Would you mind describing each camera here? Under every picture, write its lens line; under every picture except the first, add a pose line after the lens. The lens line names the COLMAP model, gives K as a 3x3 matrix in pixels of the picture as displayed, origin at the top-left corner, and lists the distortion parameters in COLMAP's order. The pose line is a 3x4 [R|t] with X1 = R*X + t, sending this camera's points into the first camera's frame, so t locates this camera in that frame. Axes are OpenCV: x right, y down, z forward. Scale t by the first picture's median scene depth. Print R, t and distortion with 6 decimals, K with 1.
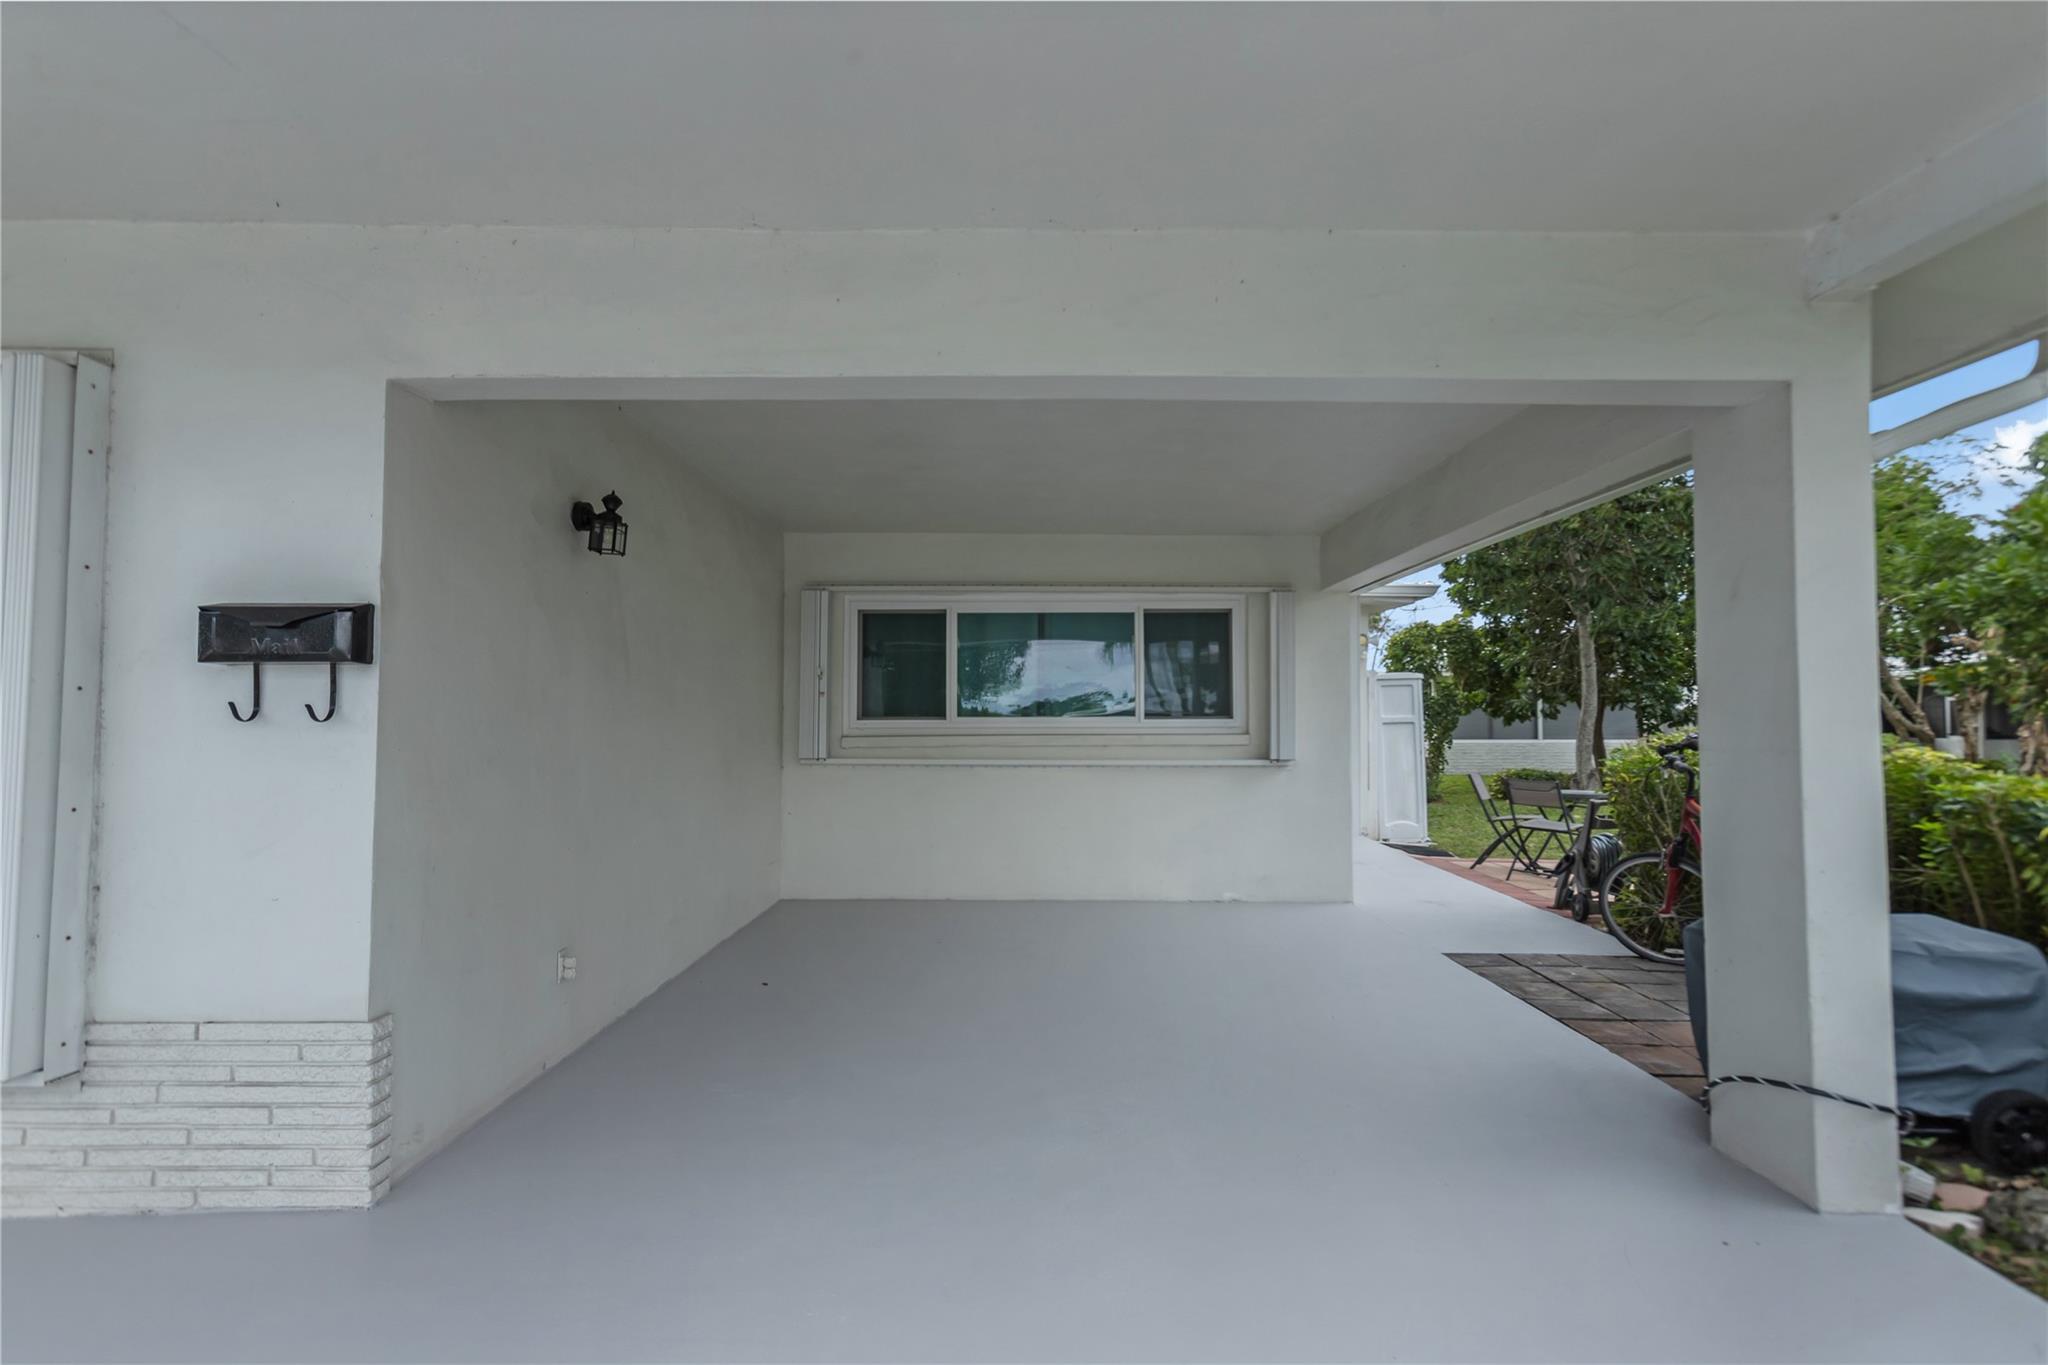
lens RADIAL K [[1040.8, 0, 1024.0], [0, 1040.8, 682.5], [0, 0, 1]] dist [0.015779, 0.000924]
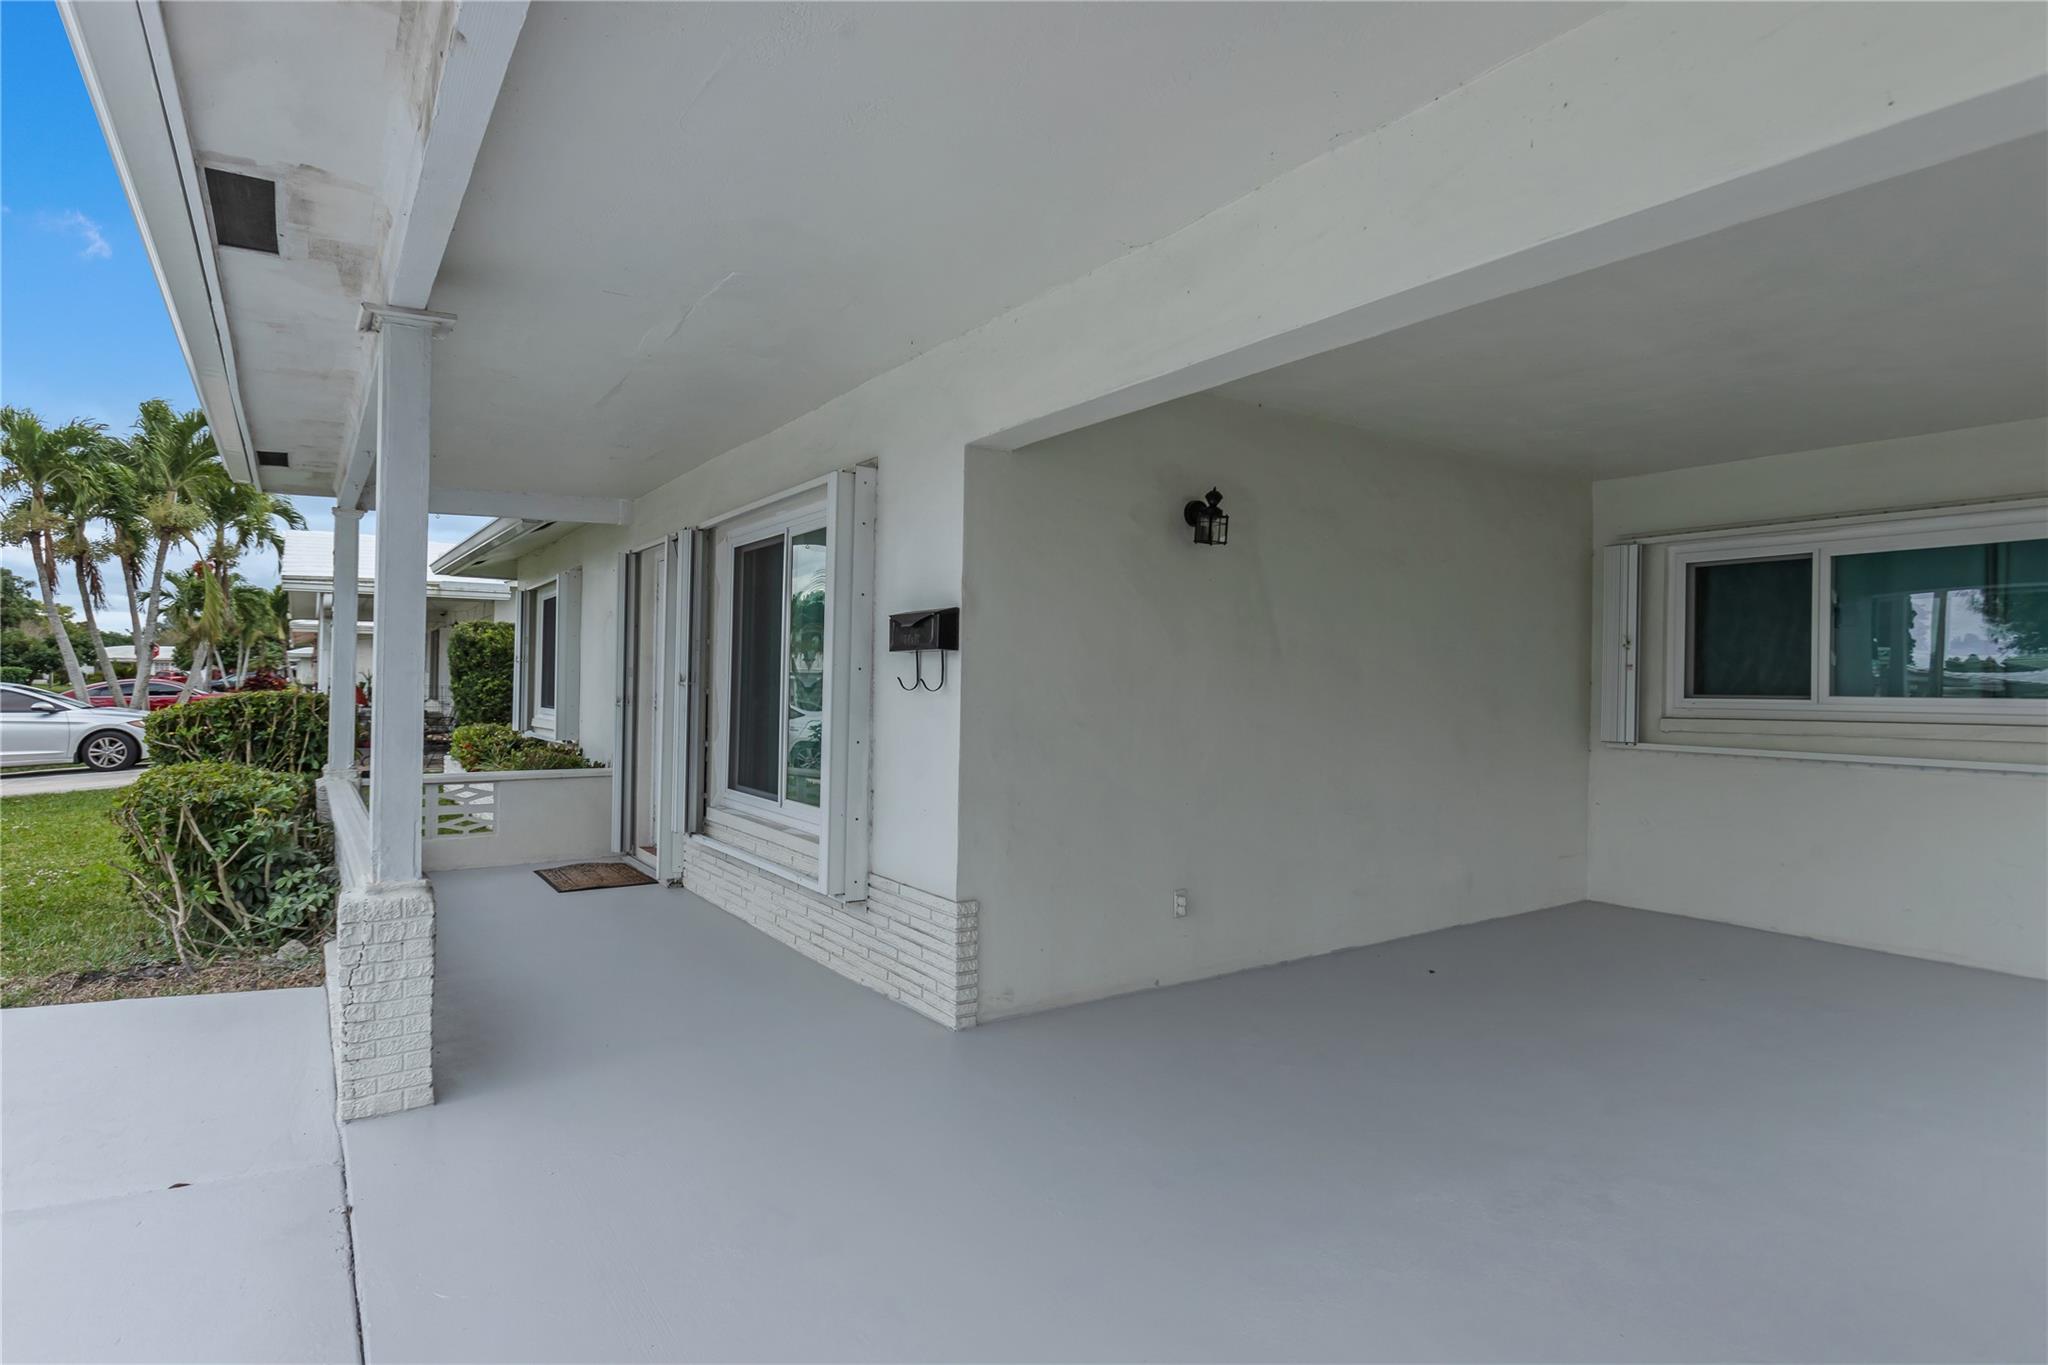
lens RADIAL K [[1070.8, 0, 1024.0], [0, 1070.8, 682.5], [0, 0, 1]] dist [0.007463, 0.001045]
pose [[0.579054, 0.004462, -0.815277, 0.536827], [0.016176, 0.999725, 0.016960, 0.002359], [0.815129, -0.023009, 0.578823, 0.211678]]
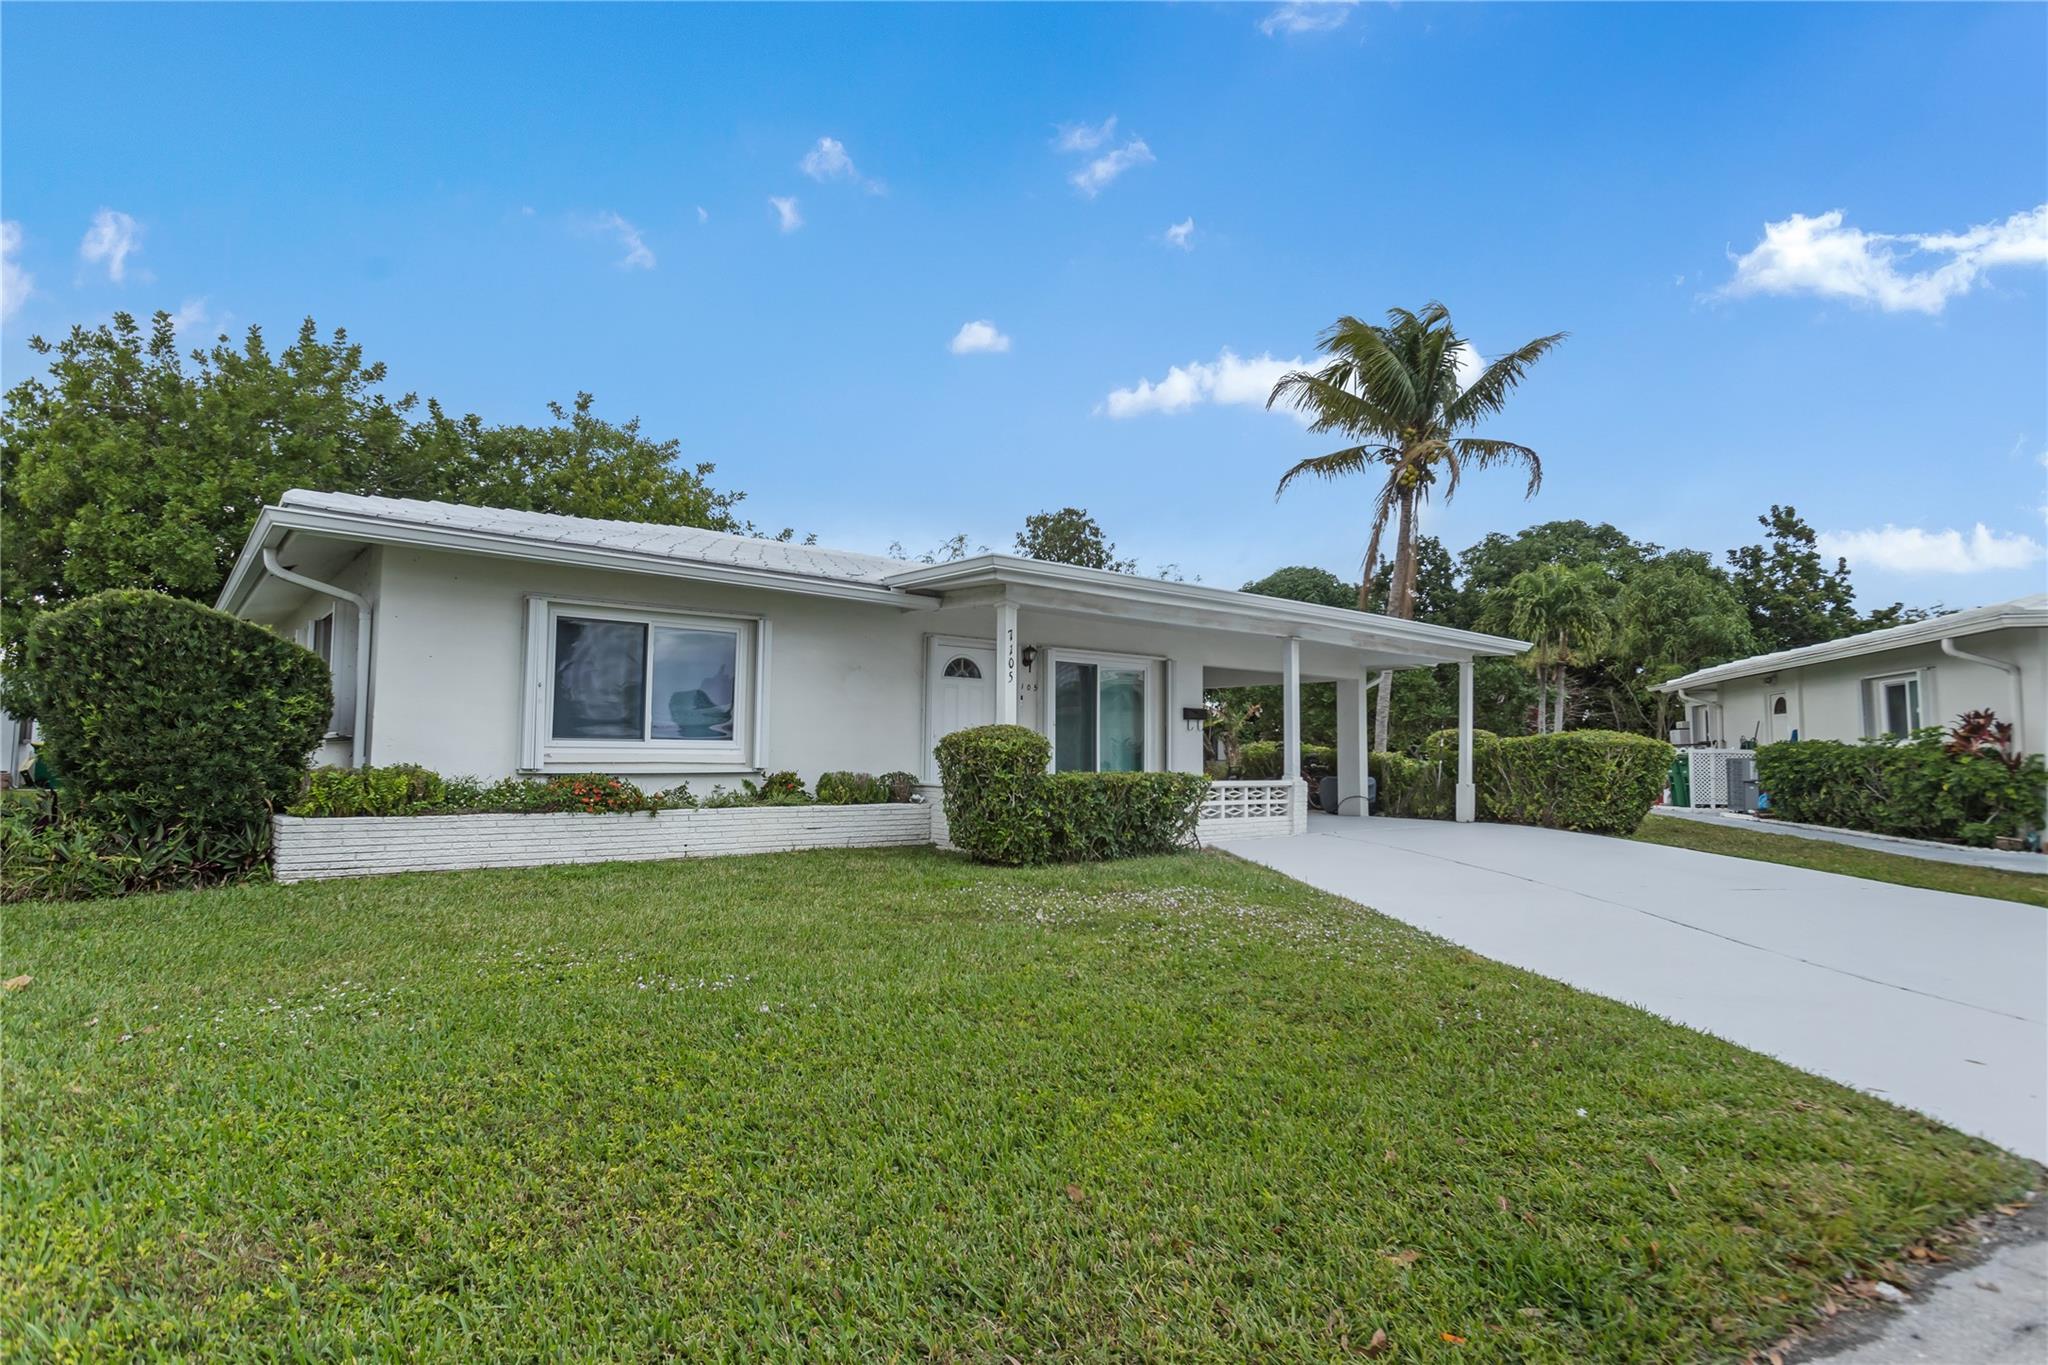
lens RADIAL K [[1118.0, 0, 1024.0], [0, 1118.0, 682.5], [0, 0, 1]] dist [0.024345, 0.000930]
pose [[0.761732, 0.050796, 0.645898, -4.361210], [-0.033867, 0.998681, -0.038599, 0.033544], [-0.647006, 0.007527, 0.762447, -2.389401]]
